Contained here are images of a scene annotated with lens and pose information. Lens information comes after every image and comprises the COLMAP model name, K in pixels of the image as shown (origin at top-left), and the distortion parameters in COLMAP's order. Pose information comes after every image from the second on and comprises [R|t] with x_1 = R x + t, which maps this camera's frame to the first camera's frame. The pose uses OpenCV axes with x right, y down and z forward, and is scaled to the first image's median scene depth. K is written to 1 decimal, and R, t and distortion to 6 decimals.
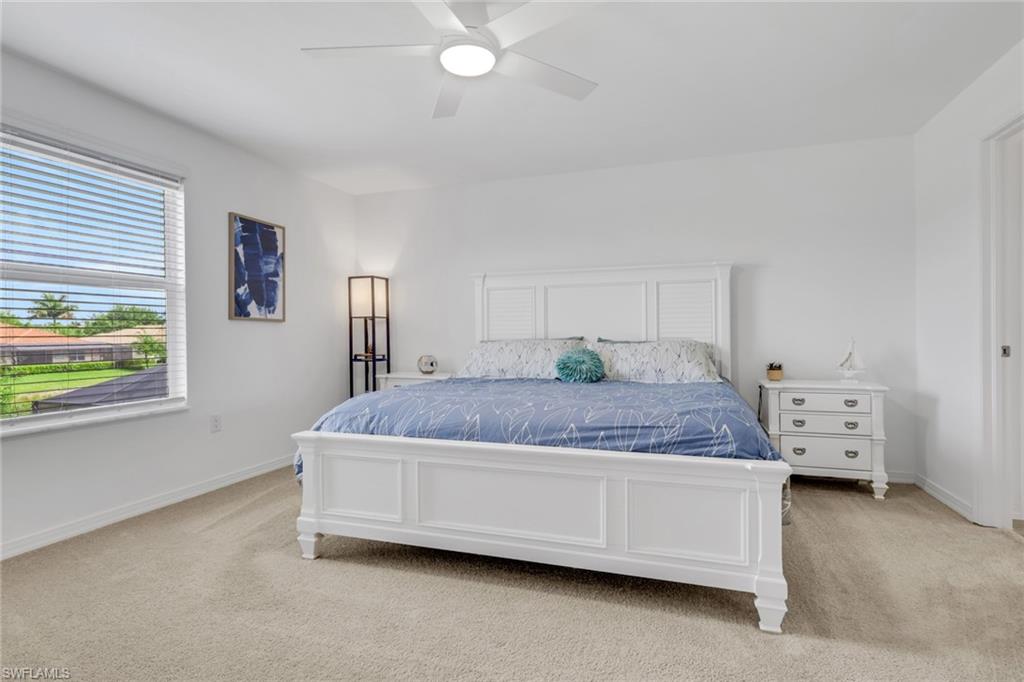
lens RADIAL K [[520.0, 0, 522.5], [0, 520.0, 339.1], [0, 0, 1]] dist [-0.001224, -0.000020]
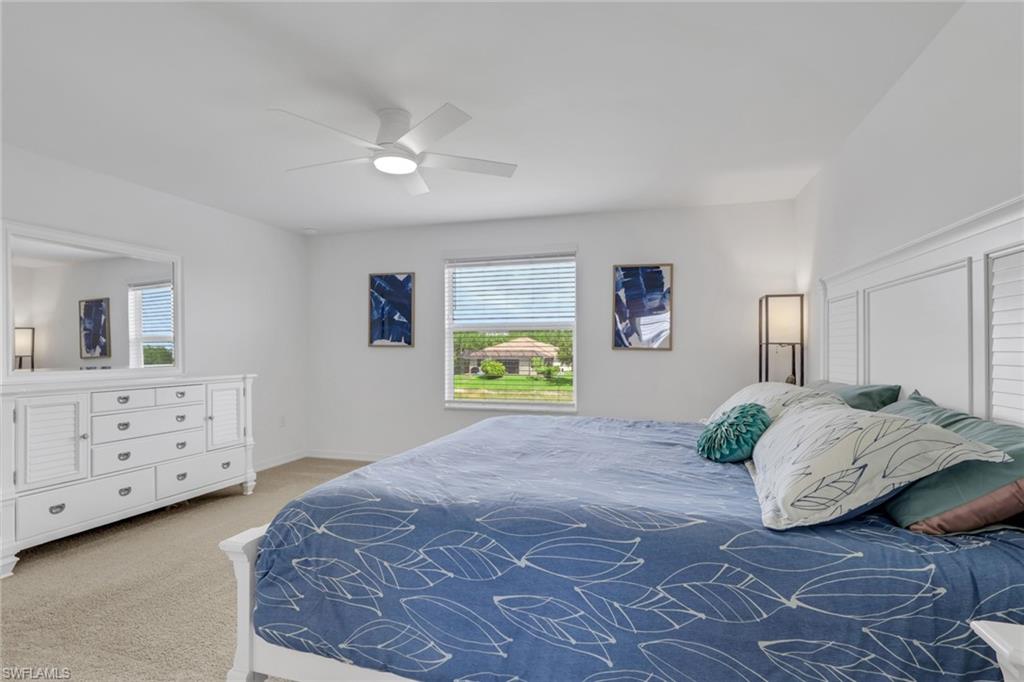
lens RADIAL K [[505.9, 0, 506.8], [0, 505.9, 347.6], [0, 0, 1]] dist [-0.000503, 0.000115]
pose [[0.034636, 0.008747, -0.999362, 0.734677], [-0.008564, 0.999928, 0.008455, -0.054356], [0.999363, 0.008266, 0.034708, 0.755896]]
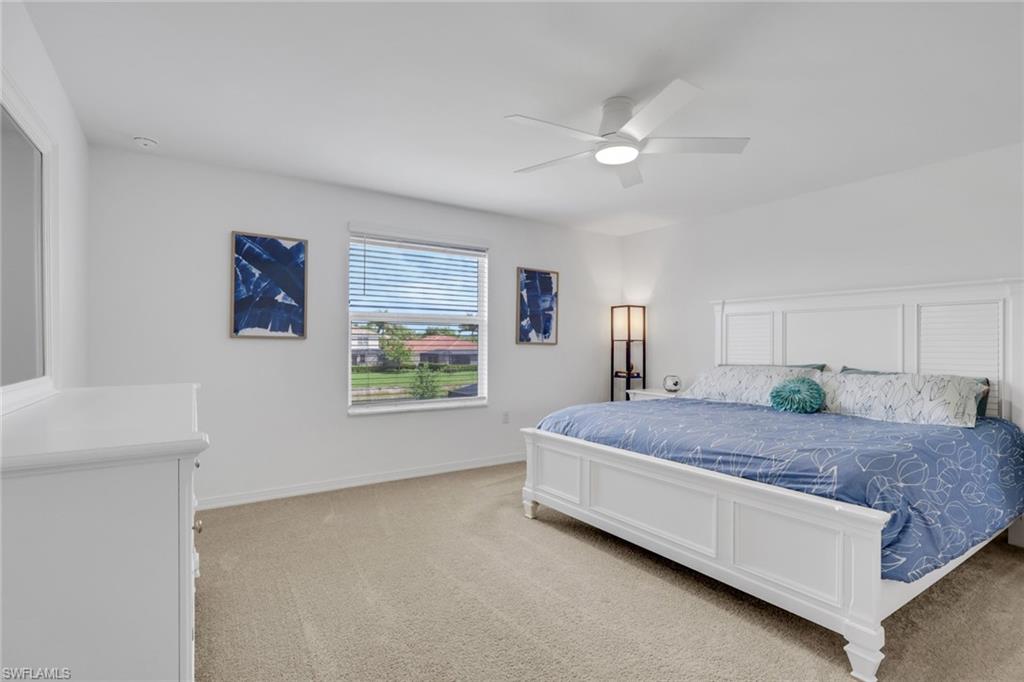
lens RADIAL K [[505.9, 0, 506.8], [0, 505.9, 347.6], [0, 0, 1]] dist [-0.000503, 0.000115]
pose [[0.787932, 0.014821, -0.615584, 0.275573], [-0.018122, 0.999835, 0.000877, -0.030719], [0.615496, 0.010465, 0.788071, -0.094674]]
